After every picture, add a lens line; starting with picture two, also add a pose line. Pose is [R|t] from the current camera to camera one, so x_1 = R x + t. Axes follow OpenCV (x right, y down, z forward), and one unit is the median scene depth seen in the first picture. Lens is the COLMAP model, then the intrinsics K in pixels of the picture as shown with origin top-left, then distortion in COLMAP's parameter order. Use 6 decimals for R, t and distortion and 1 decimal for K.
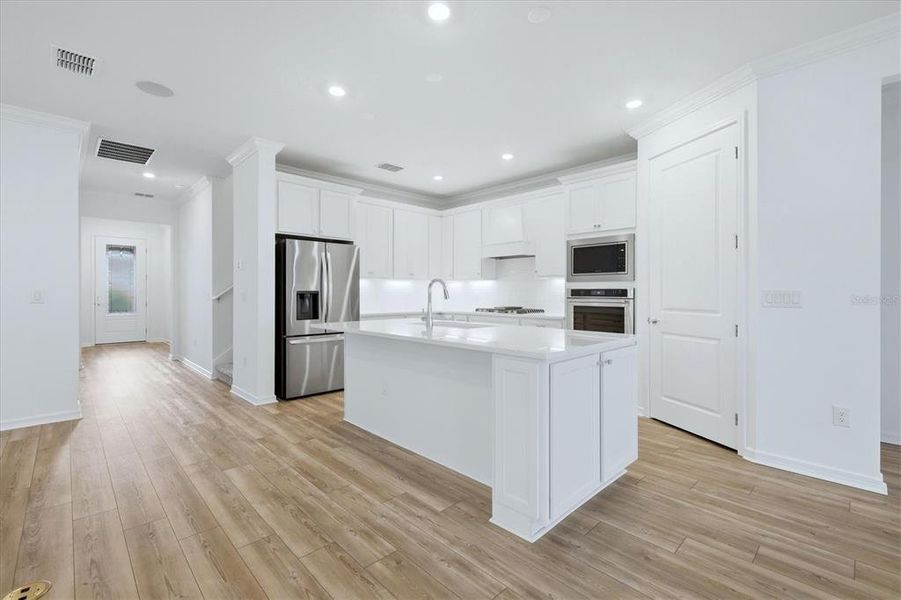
lens RADIAL K [[397.7, 0, 453.2], [0, 397.7, 293.5], [0, 0, 1]] dist [-0.000017, 0.000128]
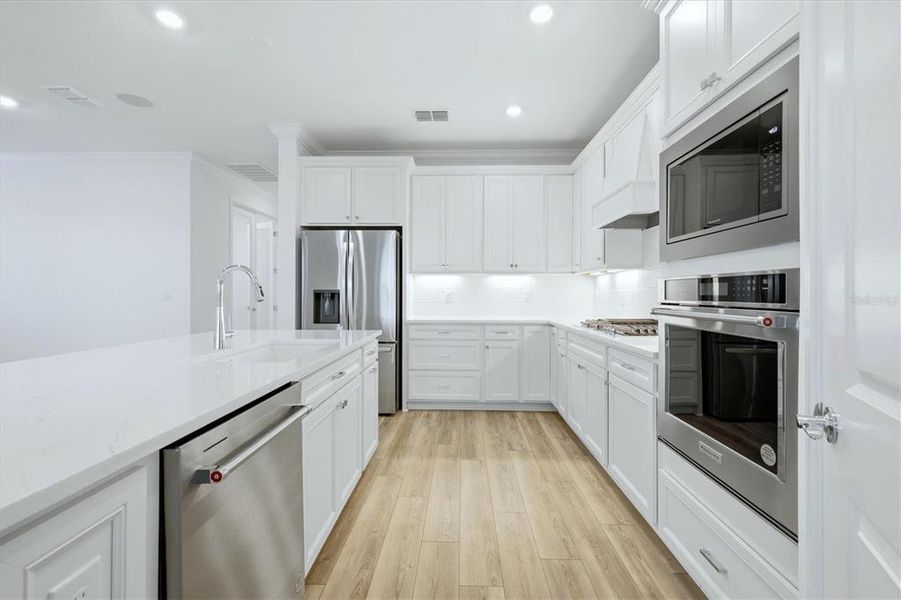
lens RADIAL K [[397.7, 0, 453.2], [0, 397.7, 293.5], [0, 0, 1]] dist [-0.000017, 0.000128]
pose [[0.695851, 0.001236, -0.718185, 0.419244], [-0.002828, 0.999995, -0.001019, 0.002239], [0.718180, 0.002740, 0.695852, 0.586097]]
